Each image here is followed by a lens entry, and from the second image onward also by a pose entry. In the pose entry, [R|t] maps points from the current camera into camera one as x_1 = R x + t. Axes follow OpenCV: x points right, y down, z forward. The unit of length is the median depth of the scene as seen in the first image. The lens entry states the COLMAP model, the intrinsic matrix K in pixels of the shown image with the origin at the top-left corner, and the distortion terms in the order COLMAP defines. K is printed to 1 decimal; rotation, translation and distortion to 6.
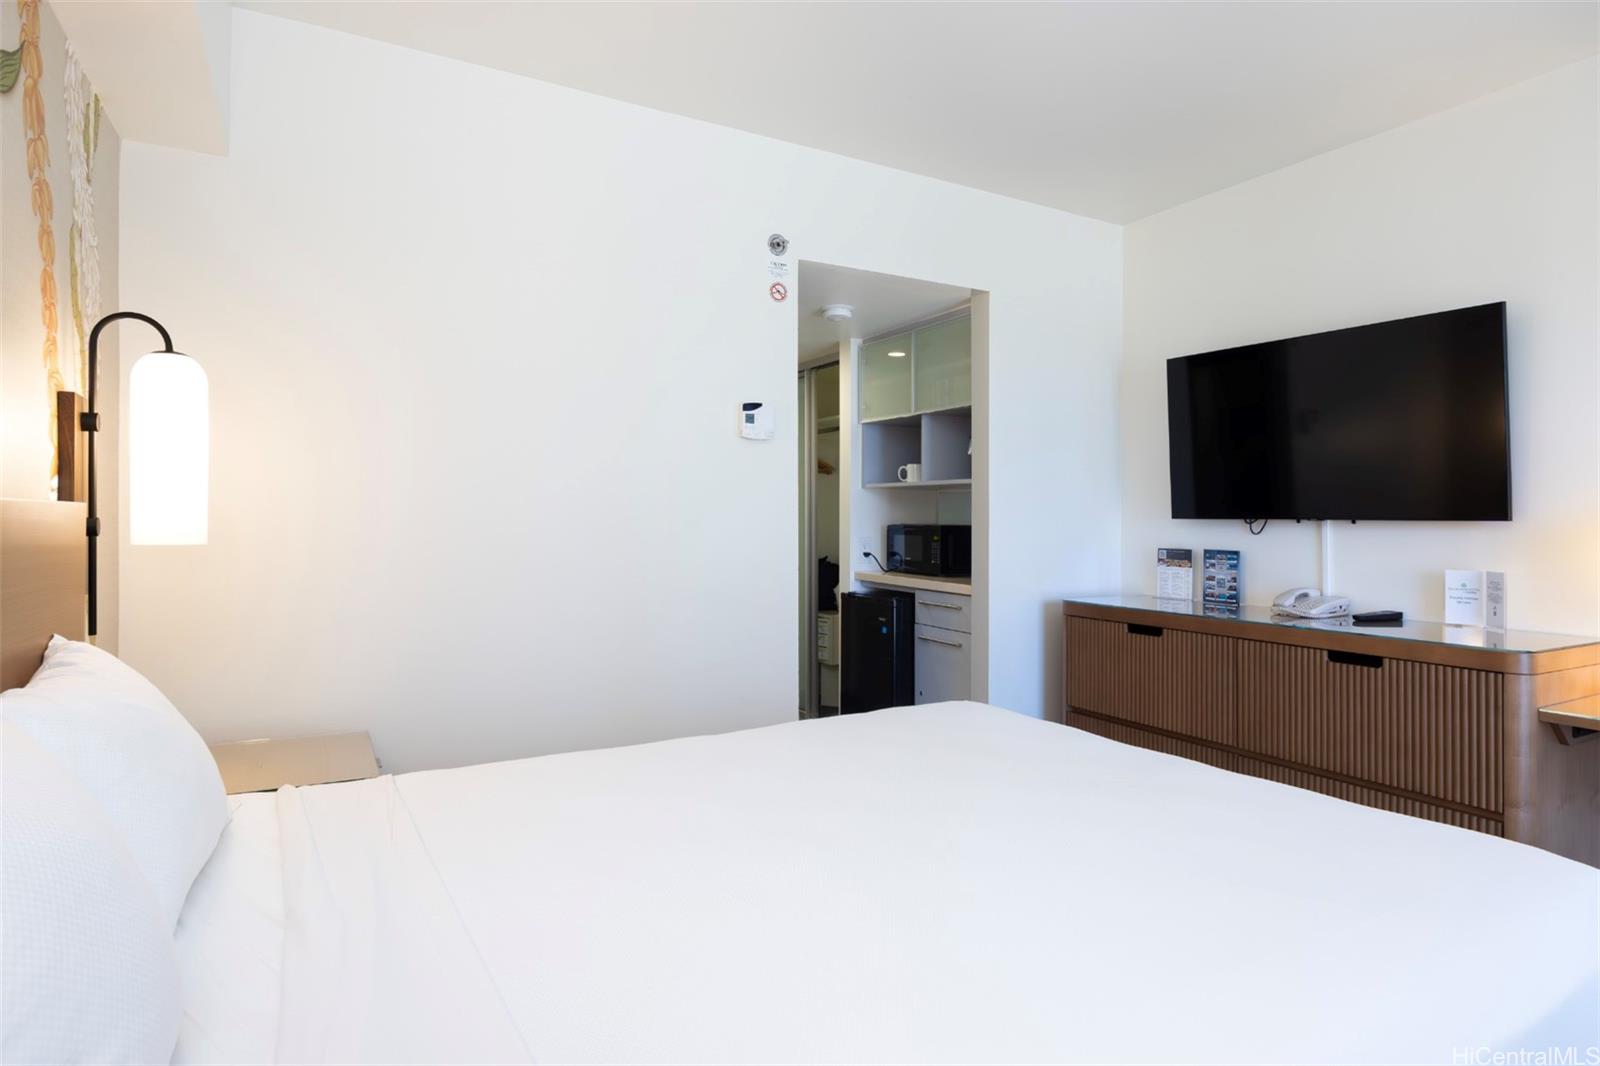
lens RADIAL K [[913.1, 0, 806.3], [0, 913.1, 513.7], [0, 0, 1]] dist [0.001294, 0.000778]
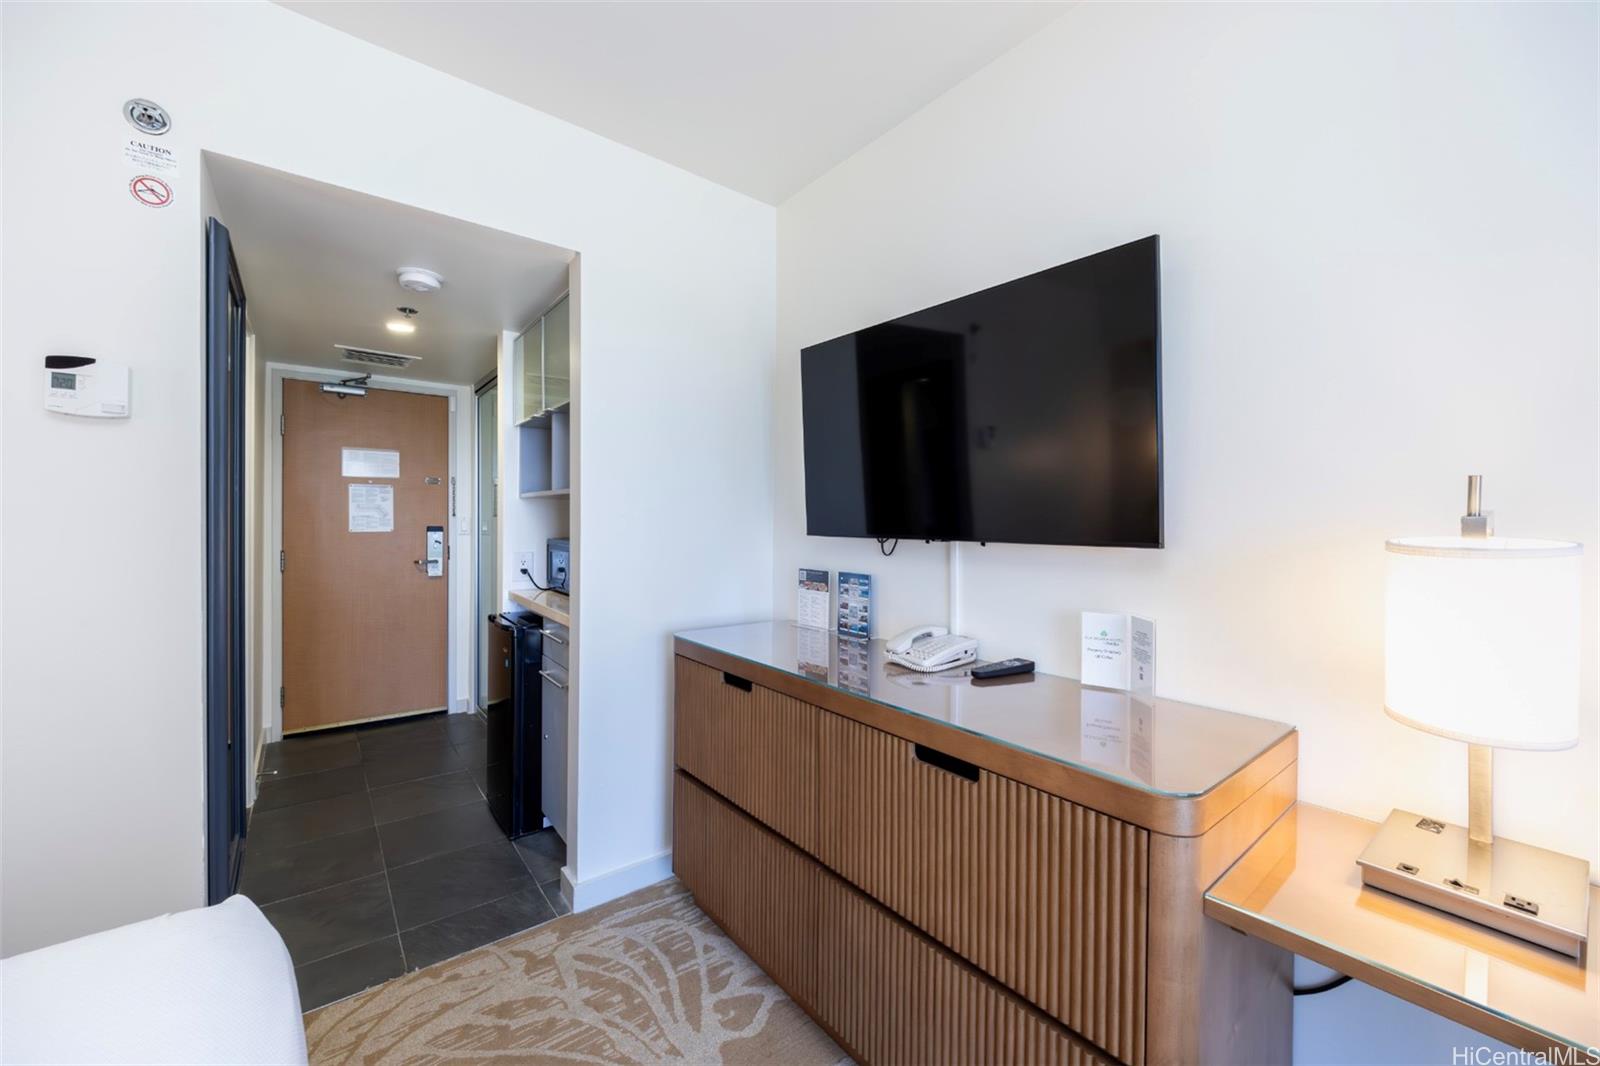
lens RADIAL K [[631.1, 0, 822.3], [0, 631.1, 528.9], [0, 0, 1]] dist [-0.000465, -0.000294]
pose [[0.986210, -0.000765, 0.165497, 0.363574], [-0.001973, 0.999864, 0.016384, -0.011688], [-0.165487, -0.016485, 0.986074, 0.475358]]
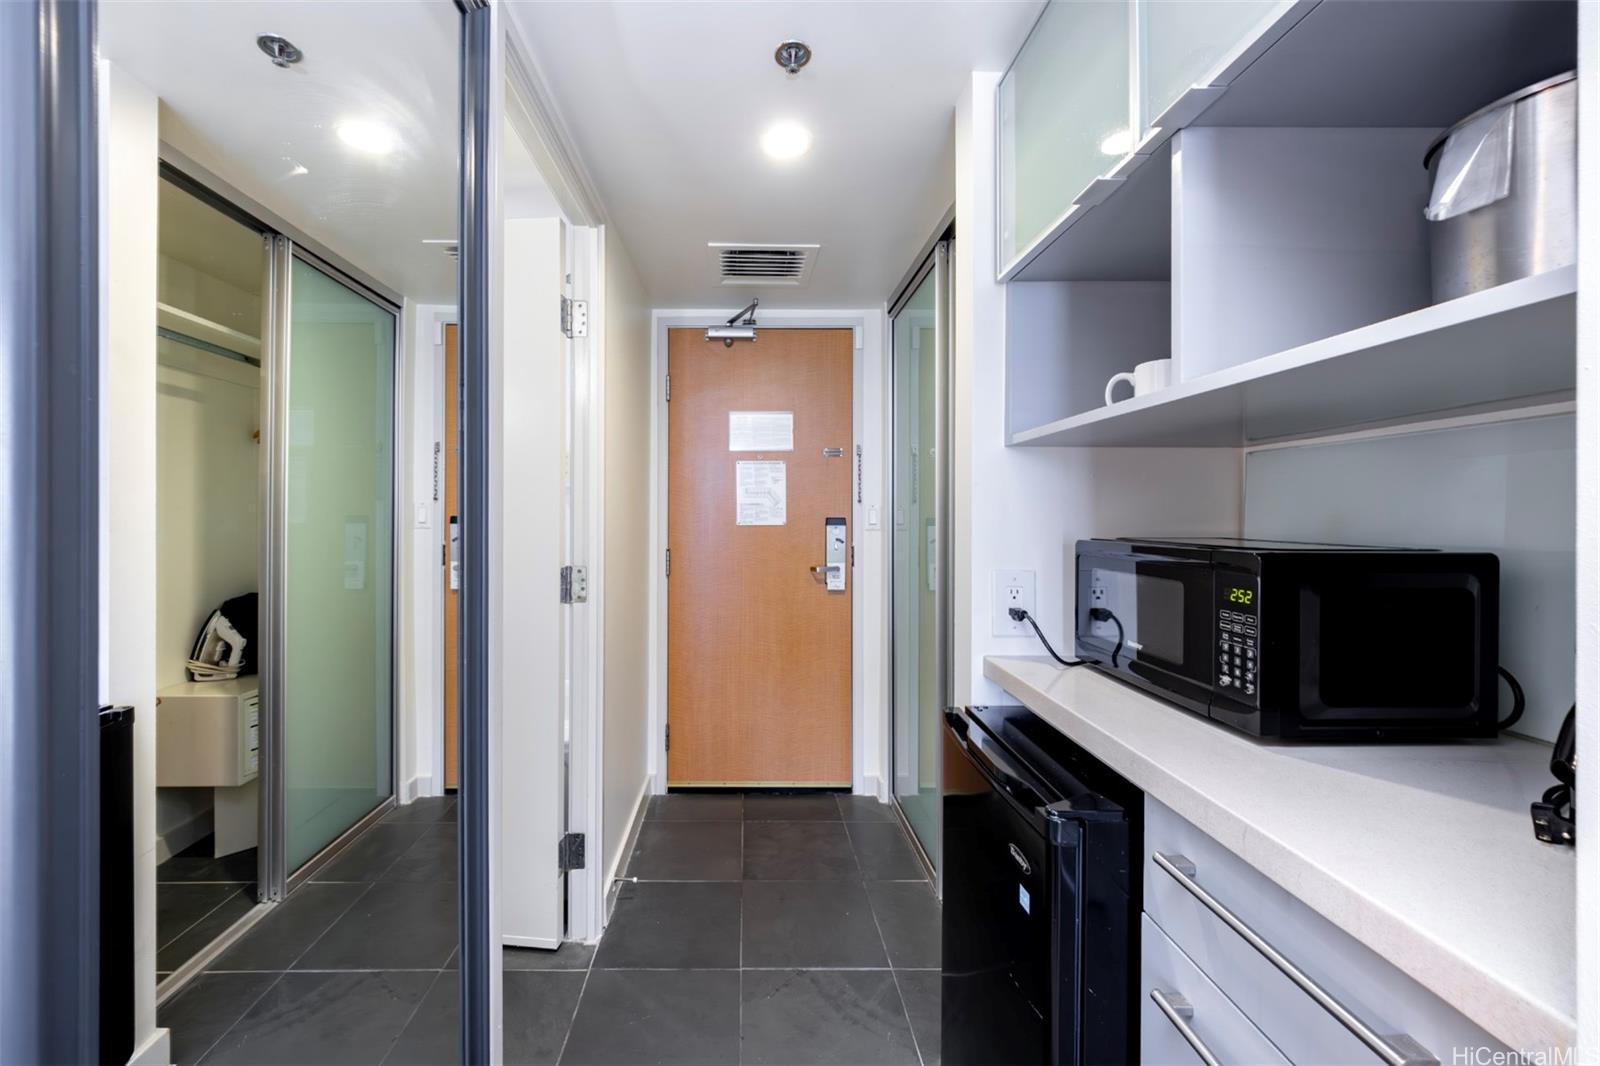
lens RADIAL K [[649.0, 0, 746.6], [0, 649.0, 521.2], [0, 0, 1]] dist [0.000294, -0.000034]
pose [[0.870754, -0.003532, -0.491707, 0.143727], [0.008029, 0.999943, 0.007035, 0.002684], [0.491654, -0.010074, 0.870732, 1.002590]]
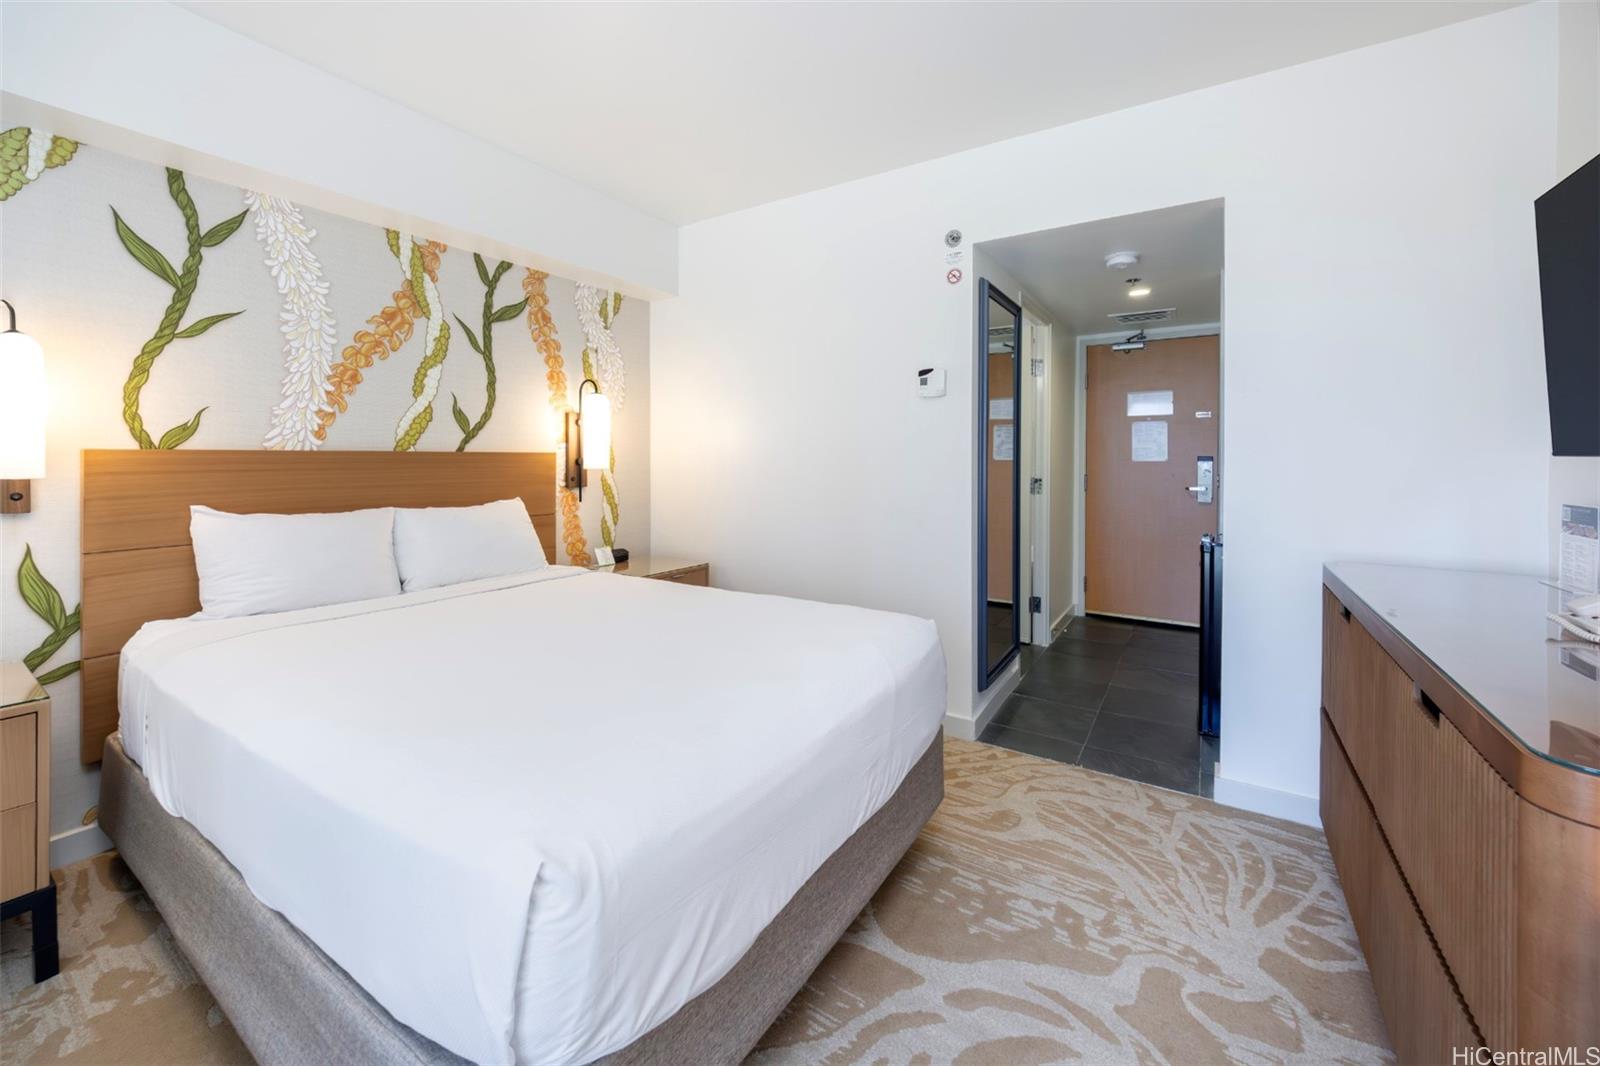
lens RADIAL K [[637.9, 0, 757.4], [0, 637.9, 457.4], [0, 0, 1]] dist [-0.007336, -0.000208]
pose [[0.426757, -0.004410, -0.904356, 0.637434], [0.006279, 0.999978, -0.001913, 0.003920], [0.904345, -0.004862, 0.426776, 0.384467]]
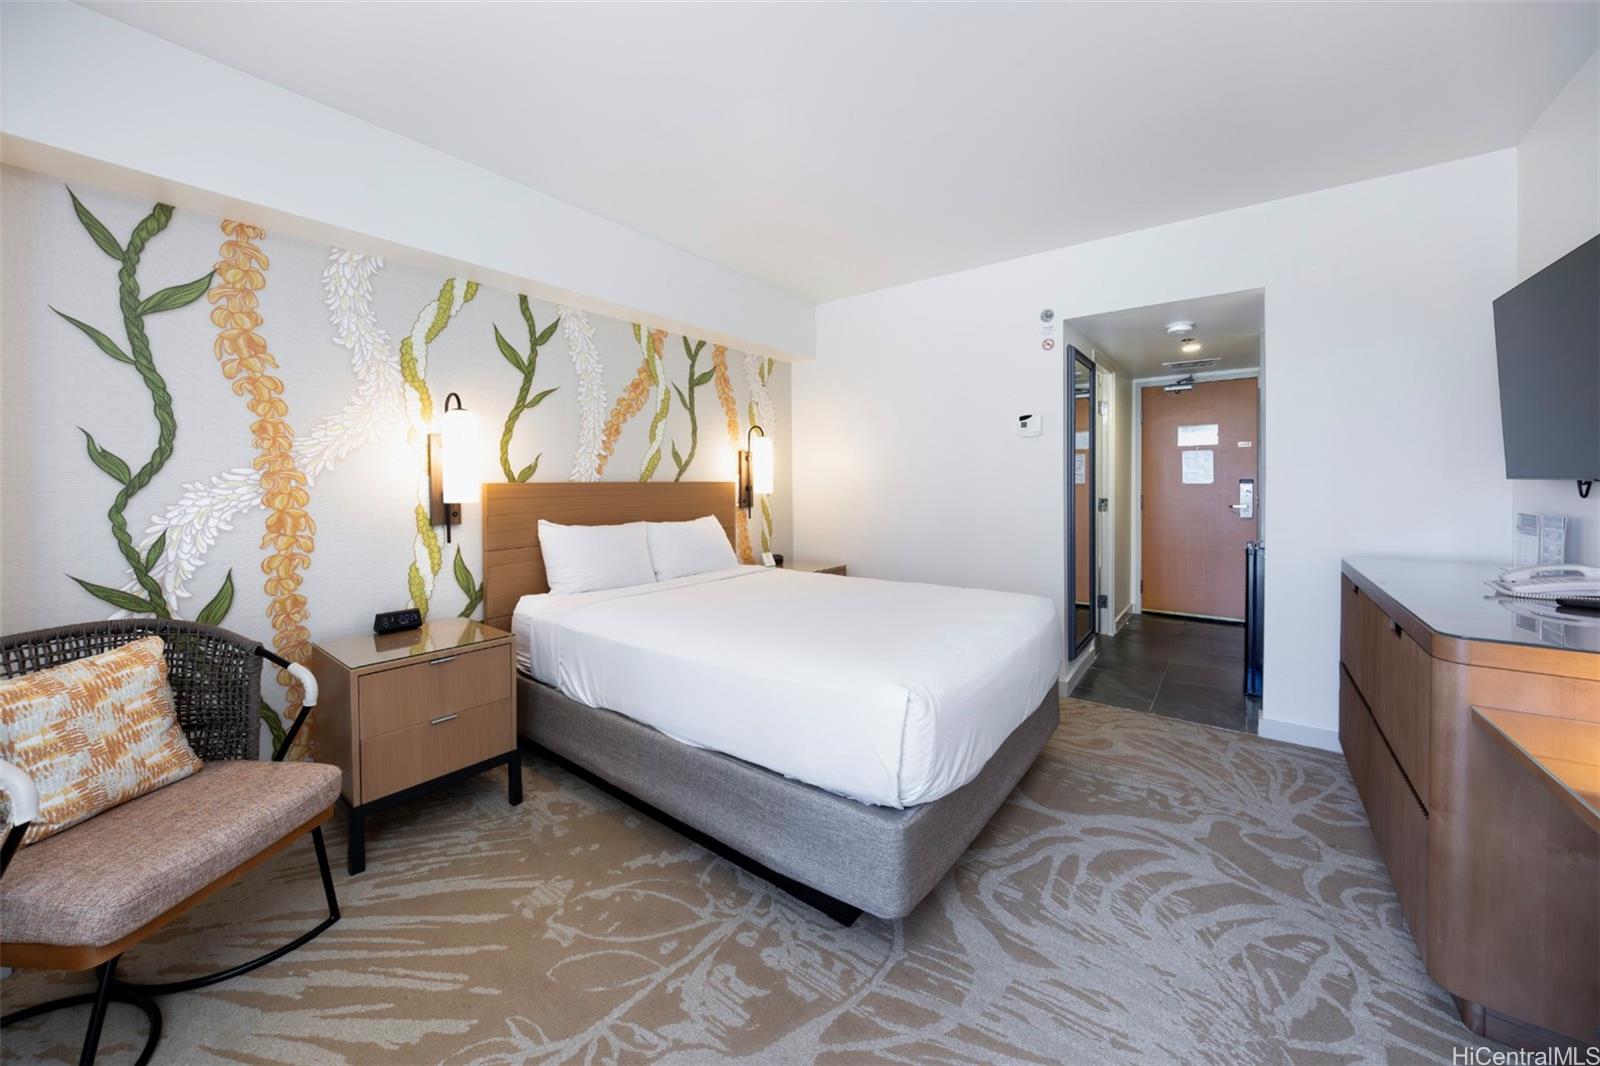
lens RADIAL K [[582.2, 0, 764.6], [0, 582.2, 486.3], [0, 0, 1]] dist [-0.015143, -0.000265]
pose [[0.356222, -0.002058, -0.934399, 0.754132], [0.015264, 0.999877, 0.003617, -0.000902], [0.934277, -0.015551, 0.356210, 0.153832]]
